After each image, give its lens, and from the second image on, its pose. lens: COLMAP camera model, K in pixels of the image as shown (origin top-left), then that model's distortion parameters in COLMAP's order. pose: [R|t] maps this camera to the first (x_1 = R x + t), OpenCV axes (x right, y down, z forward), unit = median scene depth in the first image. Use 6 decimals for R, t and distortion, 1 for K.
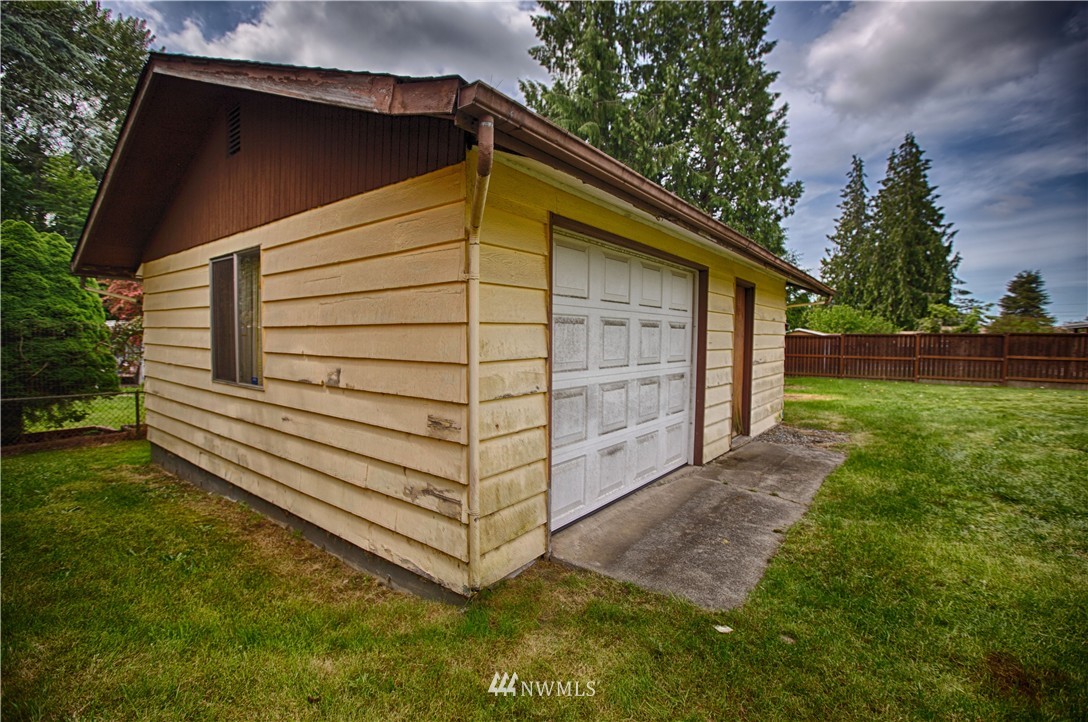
lens RADIAL K [[493.7, 0, 544.0], [0, 493.7, 361.0], [0, 0, 1]] dist [-0.054010, 0.020530]
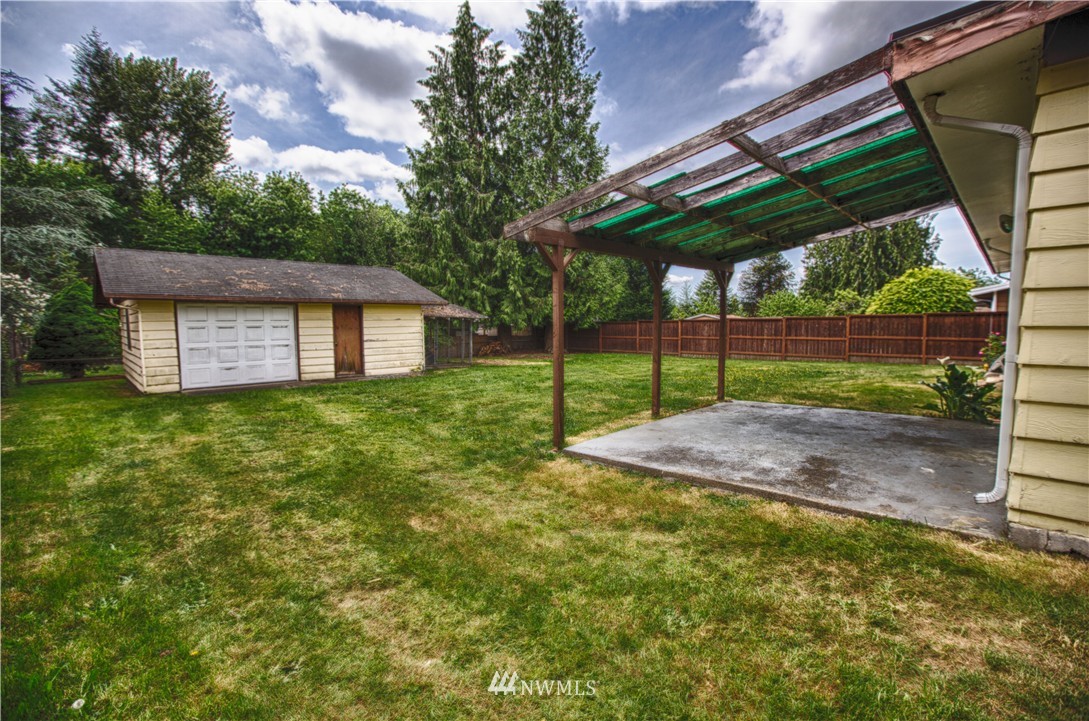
lens RADIAL K [[488.3, 0, 545.7], [0, 488.3, 356.9], [0, 0, 1]] dist [-0.025123, 0.000646]
pose [[0.991252, -0.006560, -0.131819, 1.452674], [0.009355, 0.999744, 0.020600, 0.037035], [0.131650, -0.021653, 0.991060, -1.009325]]
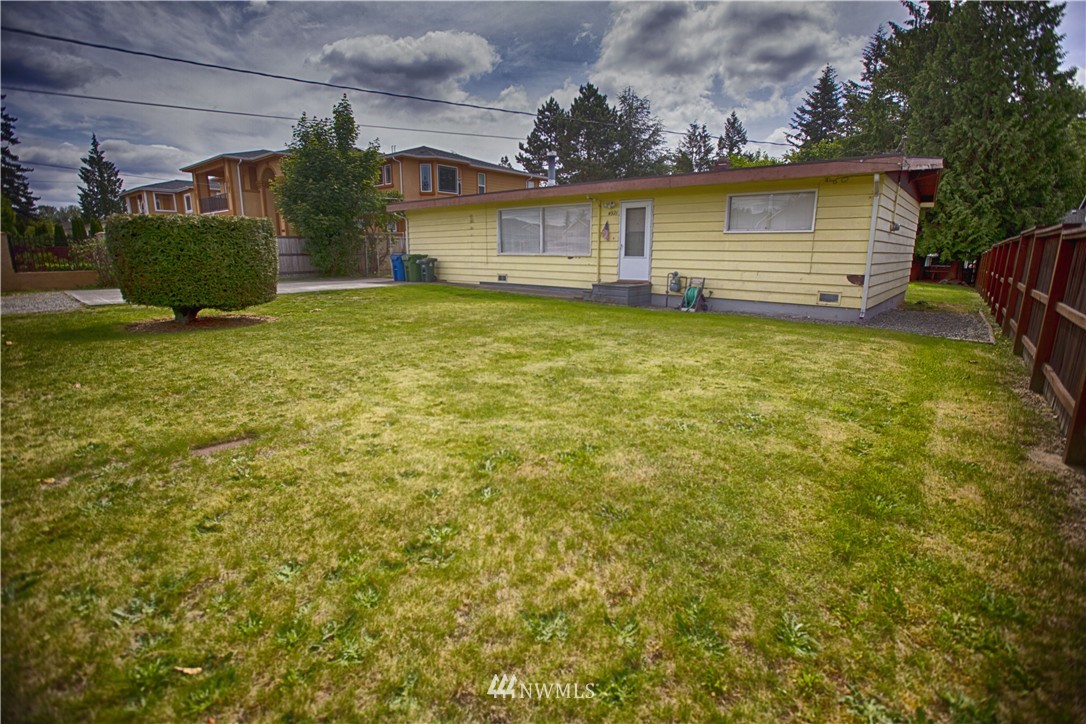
lens RADIAL K [[492.8, 0, 543.0], [0, 492.8, 362.0], [0, 0, 1]] dist [-0.054010, 0.020530]
pose [[-0.079692, 0.214563, -0.973454, 5.676875], [-0.055943, 0.974058, 0.219276, 0.014032], [0.995249, 0.071932, -0.065621, -0.245258]]
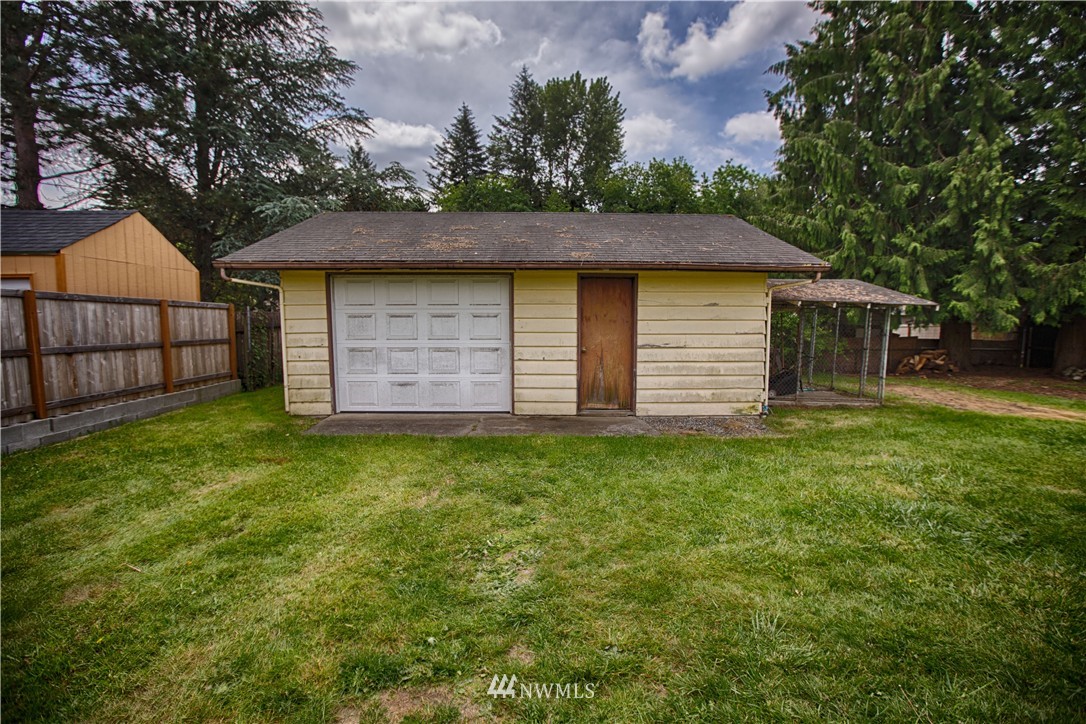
lens RADIAL K [[498.1, 0, 543.5], [0, 498.1, 356.5], [0, 0, 1]] dist [-0.049733, -0.000273]
pose [[0.628590, 0.057052, -0.775641, 1.110681], [-0.035046, 0.998371, 0.045034, -0.015171], [0.776947, -0.001125, 0.629565, 0.130524]]
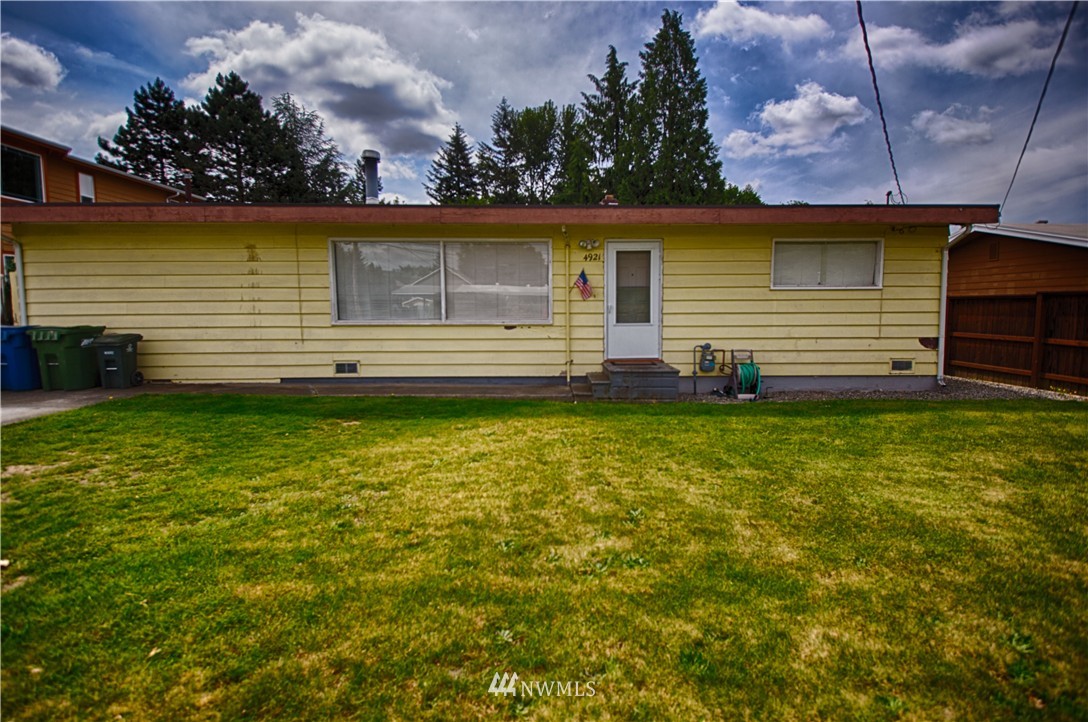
lens RADIAL K [[543.2, 0, 561.2], [0, 543.2, 364.4], [0, 0, 1]] dist [0.015902, -0.001414]
pose [[0.611576, 0.075486, -0.787577, 4.721022], [-0.034054, 0.997027, 0.069117, 0.027833], [0.790453, -0.015450, 0.612328, -1.031341]]
